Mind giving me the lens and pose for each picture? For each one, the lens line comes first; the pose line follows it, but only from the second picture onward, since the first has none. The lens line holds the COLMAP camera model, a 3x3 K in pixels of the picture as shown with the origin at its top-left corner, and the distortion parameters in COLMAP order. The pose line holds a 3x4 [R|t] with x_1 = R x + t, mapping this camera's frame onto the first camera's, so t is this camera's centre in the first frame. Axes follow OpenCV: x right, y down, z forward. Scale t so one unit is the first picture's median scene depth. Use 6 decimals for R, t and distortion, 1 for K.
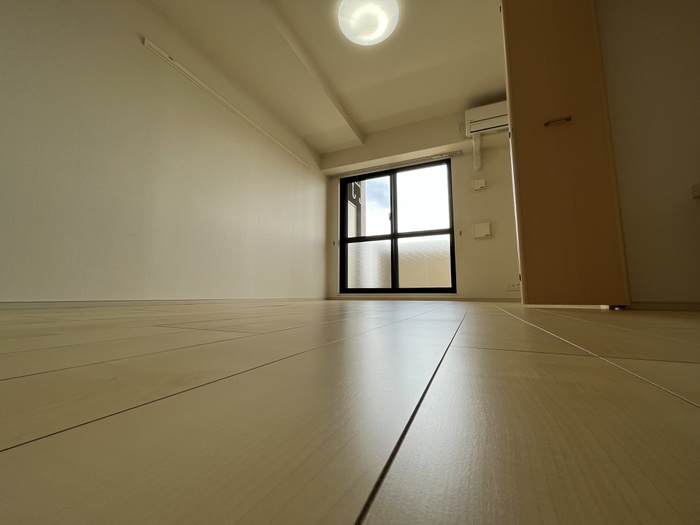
lens RADIAL K [[281.2, 0, 350.0], [0, 281.2, 262.5], [0, 0, 1]] dist [-0.000317, -0.000097]
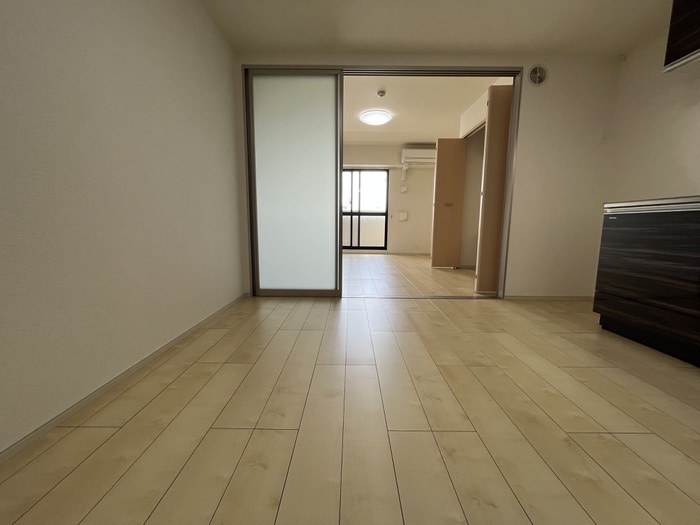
lens RADIAL K [[281.2, 0, 350.0], [0, 281.2, 262.5], [0, 0, 1]] dist [-0.000317, -0.000097]
pose [[0.917375, -0.043517, 0.395639, -0.543933], [-0.057912, 0.968834, 0.240845, -0.228318], [-0.393789, -0.243857, 0.886264, -0.520770]]
